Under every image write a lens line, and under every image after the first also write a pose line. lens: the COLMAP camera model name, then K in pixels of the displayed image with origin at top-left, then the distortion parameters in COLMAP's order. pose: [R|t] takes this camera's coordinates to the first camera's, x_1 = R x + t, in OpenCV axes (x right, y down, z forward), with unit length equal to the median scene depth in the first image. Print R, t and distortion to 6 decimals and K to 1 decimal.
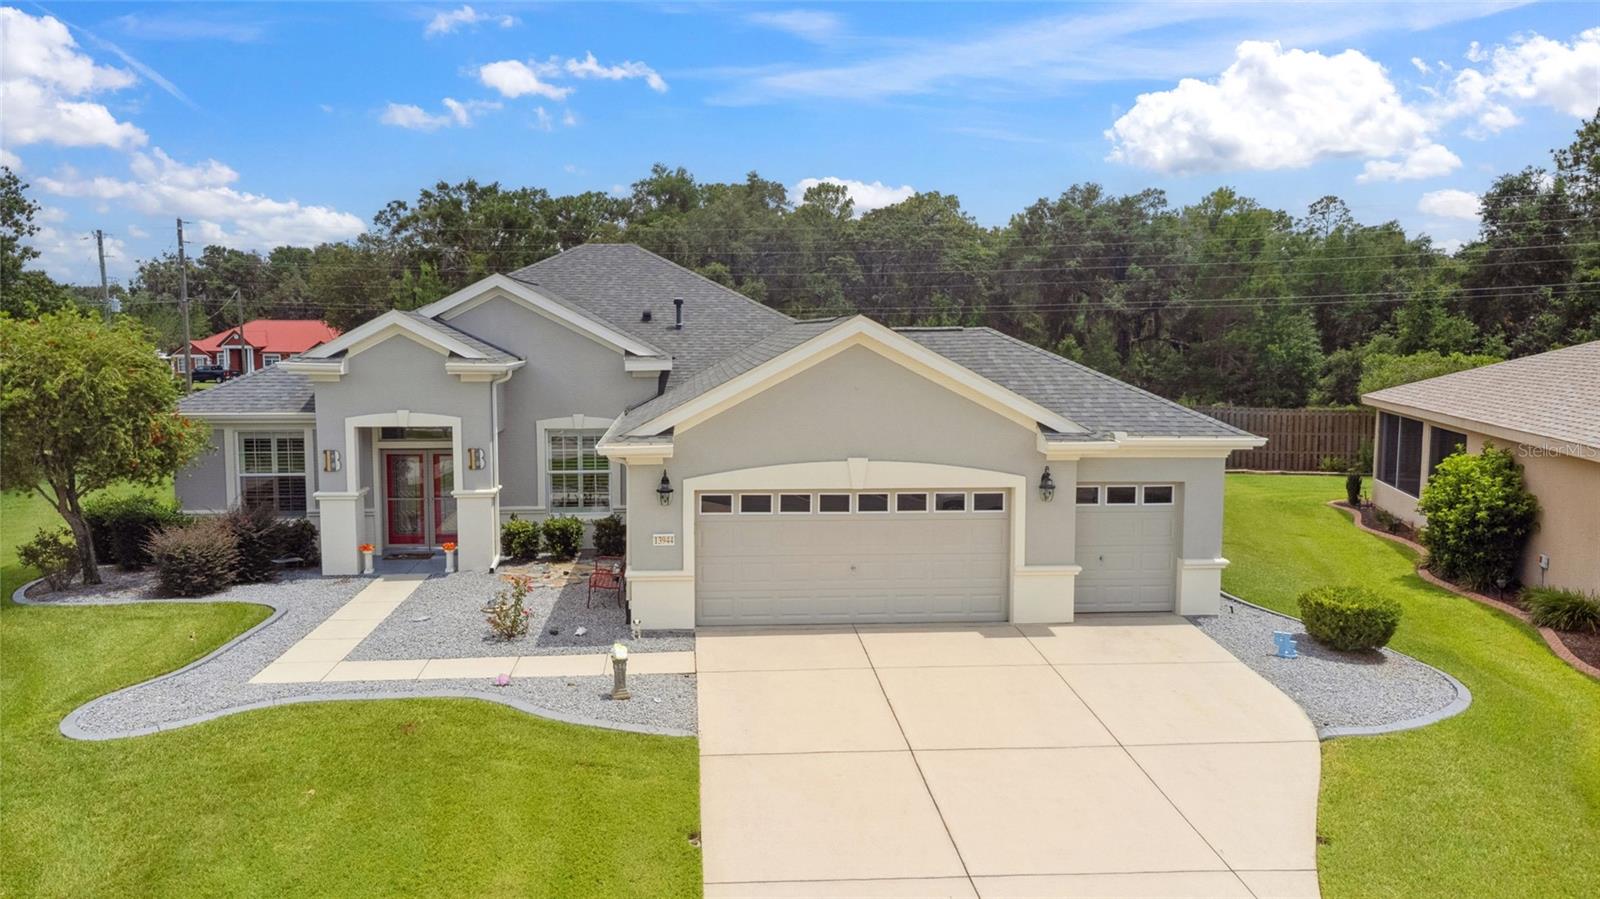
lens RADIAL K [[1185.8, 0, 800.0], [0, 1185.8, 449.5], [0, 0, 1]] dist [0.043325, 0.003184]
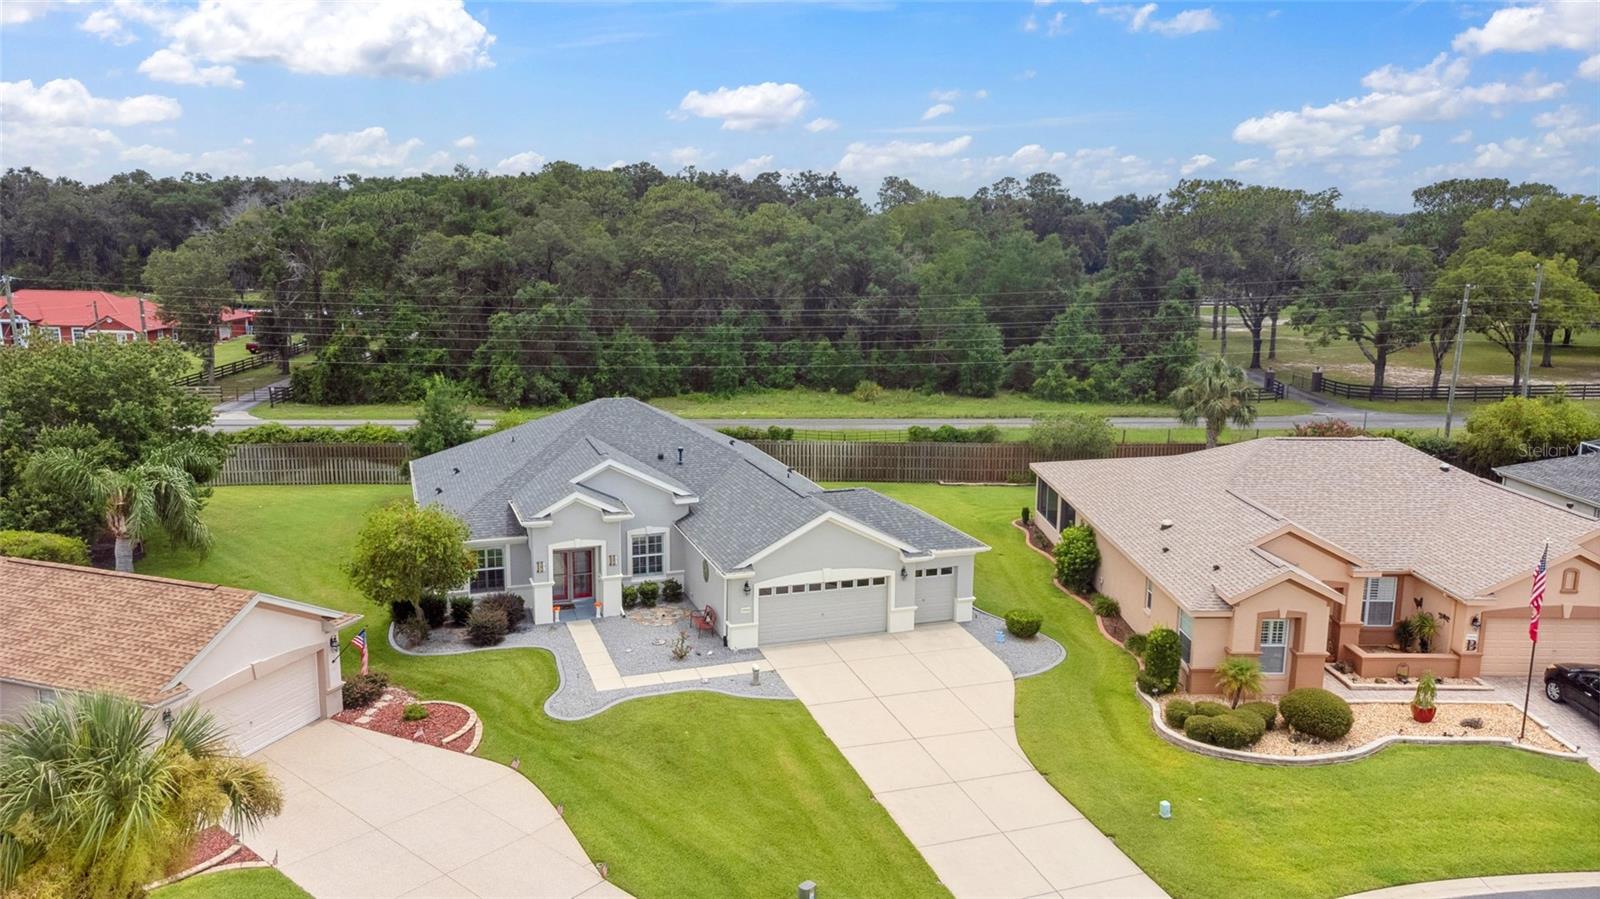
lens RADIAL K [[1182.3, 0, 800.0], [0, 1182.3, 449.5], [0, 0, 1]] dist [0.056421, 0.002052]
pose [[0.969858, -0.038462, 0.240617, -0.437482], [0.017071, 0.995763, 0.090363, -0.346552], [-0.243073, -0.083531, 0.966405, -0.949289]]
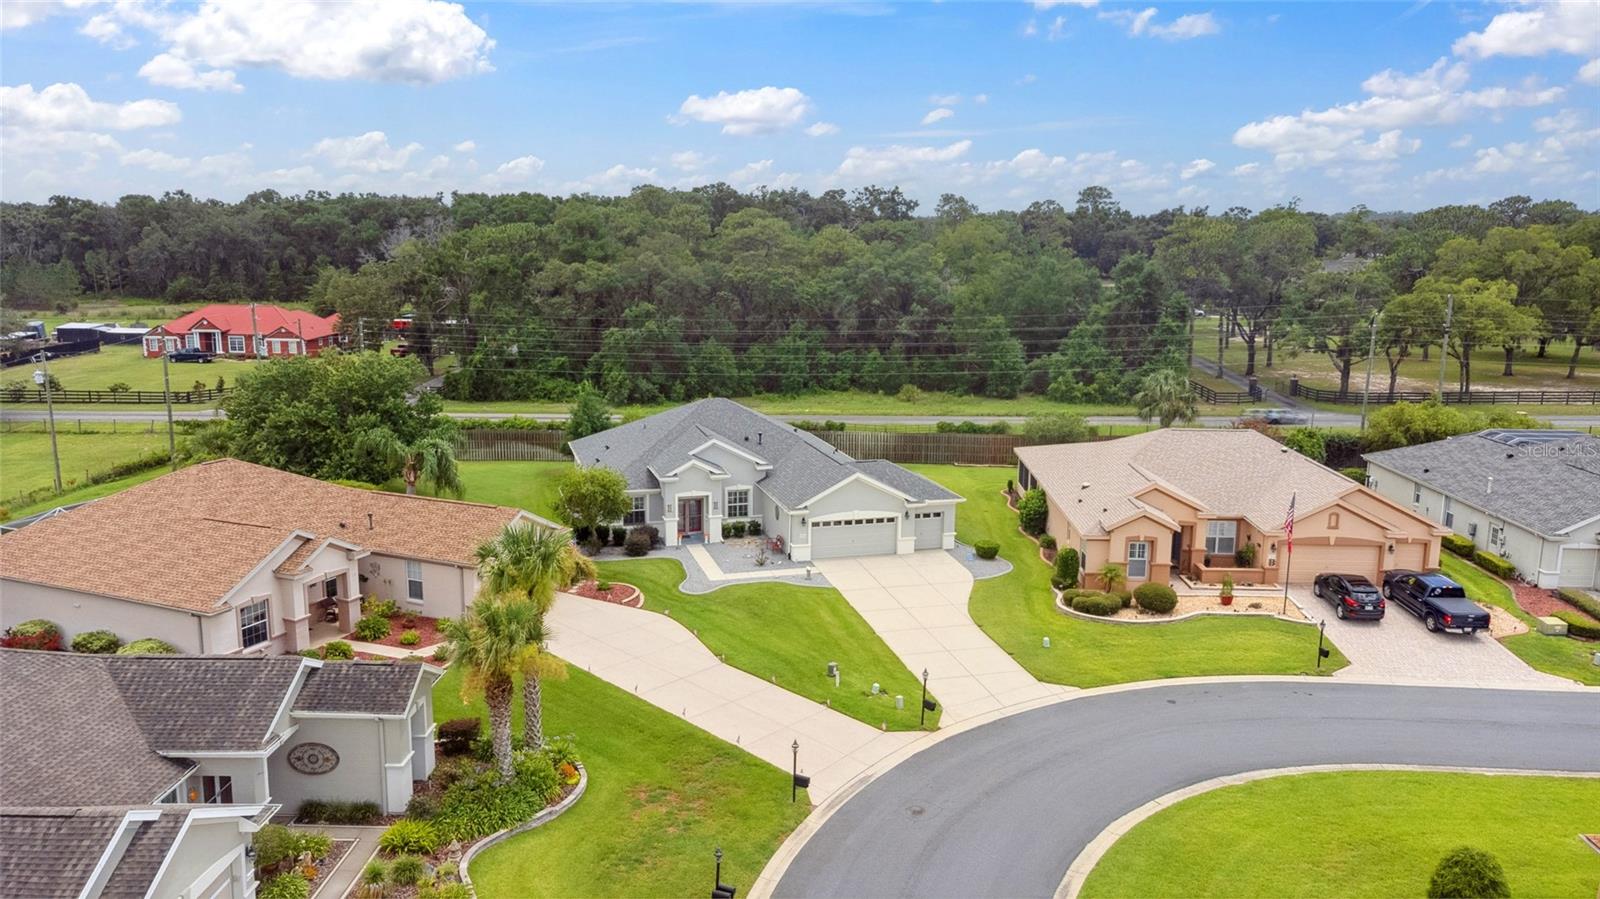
lens RADIAL K [[1182.3, 0, 800.0], [0, 1182.3, 449.5], [0, 0, 1]] dist [0.056421, 0.002052]
pose [[0.982225, -0.029729, 0.185340, -0.613401], [0.013175, 0.995862, 0.089921, -0.396391], [-0.187246, -0.085881, 0.978552, -1.930838]]
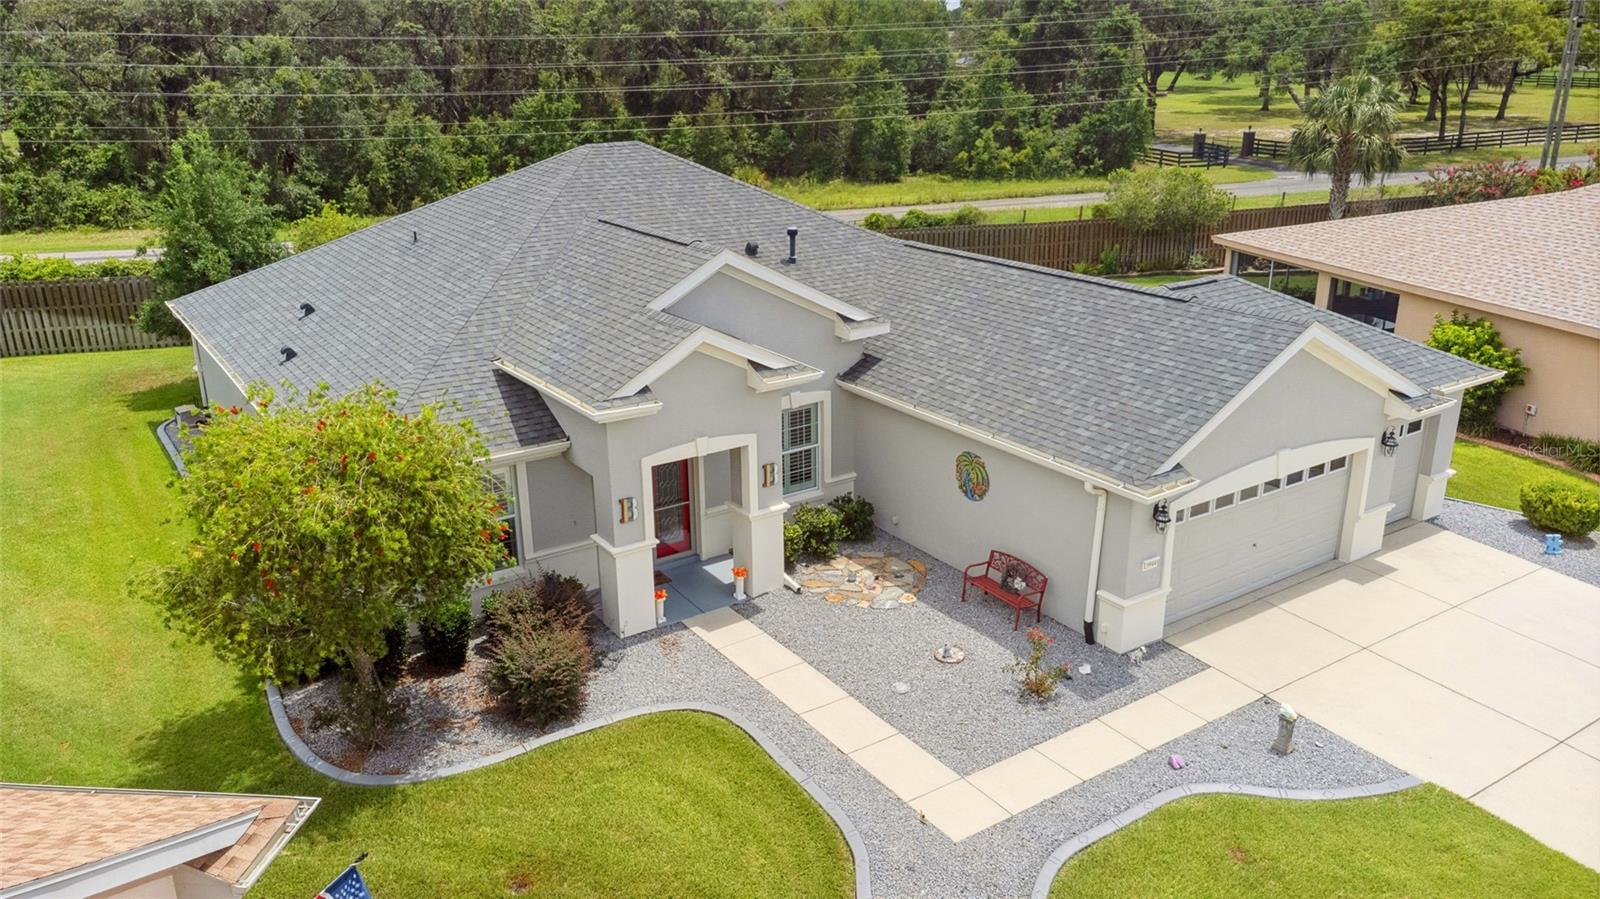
lens RADIAL K [[1182.3, 0, 800.0], [0, 1182.3, 449.5], [0, 0, 1]] dist [0.056421, 0.002052]
pose [[0.876560, -0.170012, 0.450264, -0.647795], [0.062805, 0.967938, 0.243209, -0.223950], [-0.477176, -0.184909, 0.859134, 0.237627]]
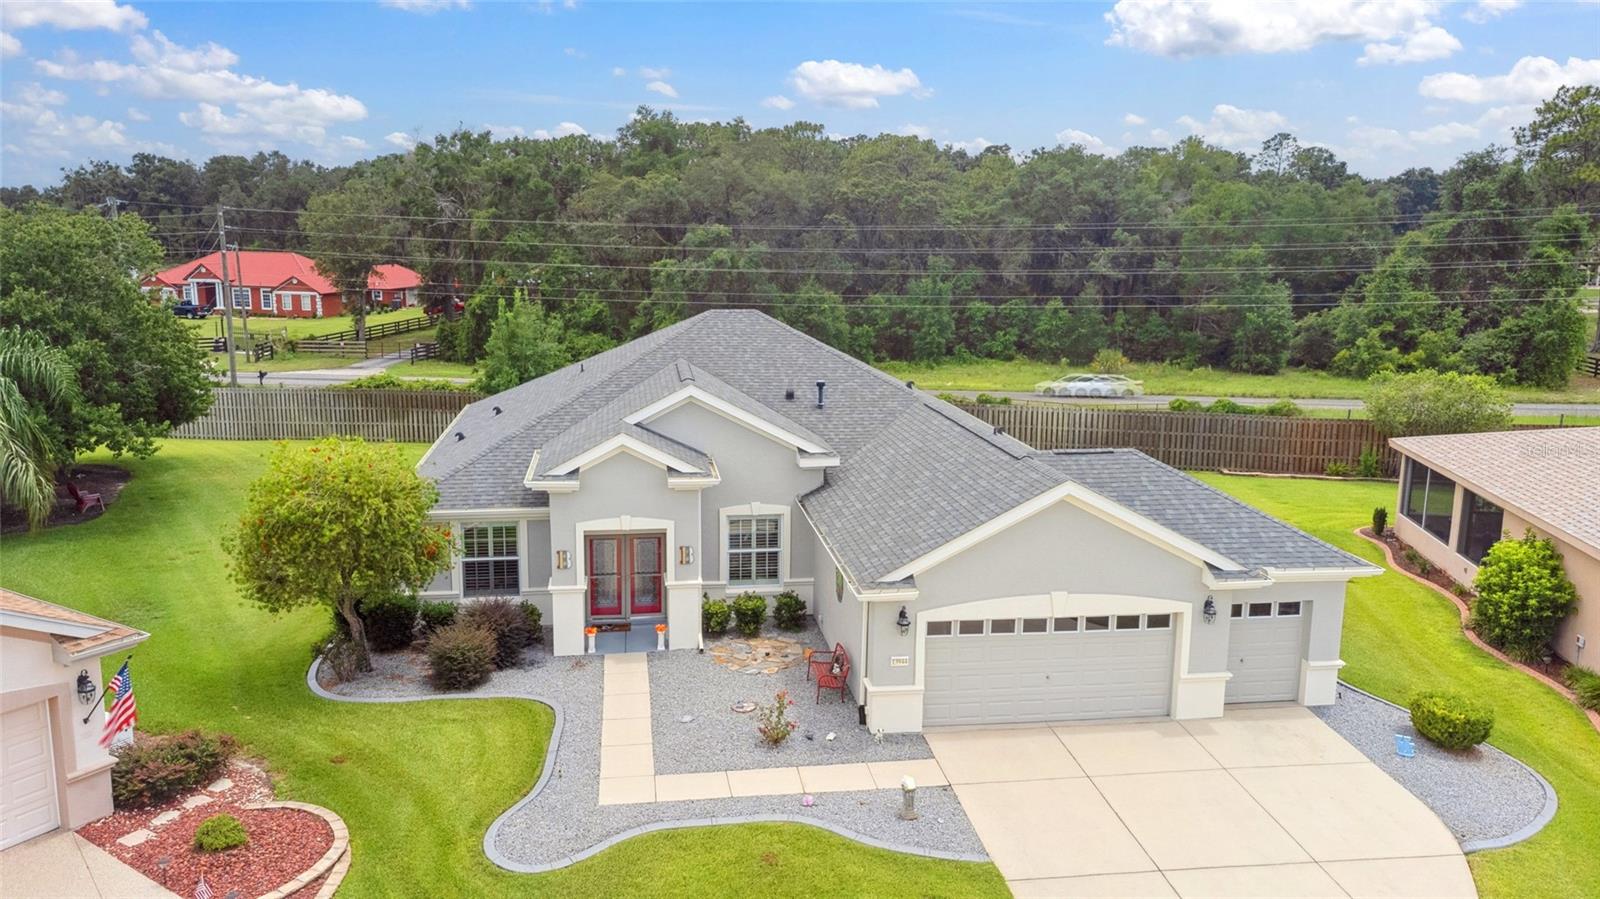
lens RADIAL K [[1185.8, 0, 800.0], [0, 1185.8, 449.5], [0, 0, 1]] dist [0.043325, 0.003184]
pose [[0.998242, -0.002194, 0.059237, -0.230355], [-0.002878, 0.996343, 0.085396, -0.193527], [-0.059208, -0.085416, 0.994585, -0.141881]]
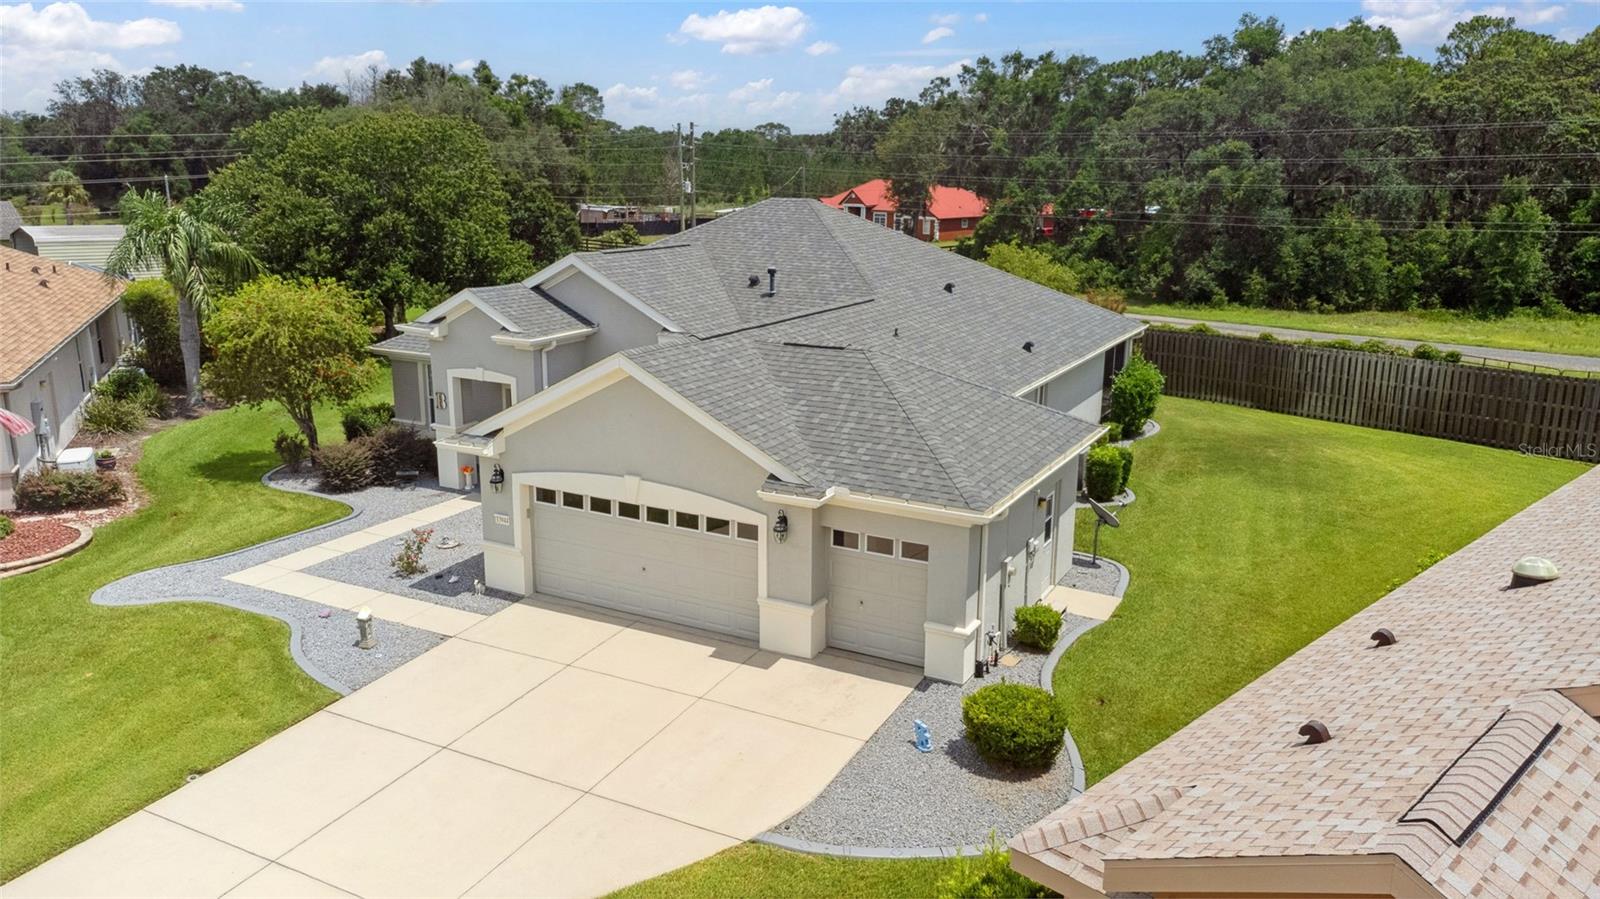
lens RADIAL K [[1182.3, 0, 800.0], [0, 1182.3, 449.5], [0, 0, 1]] dist [0.056421, 0.002052]
pose [[0.839333, 0.137190, -0.526022, 0.616524], [-0.064963, 0.986011, 0.153503, -0.160605], [0.539723, -0.094668, 0.836503, 0.124821]]
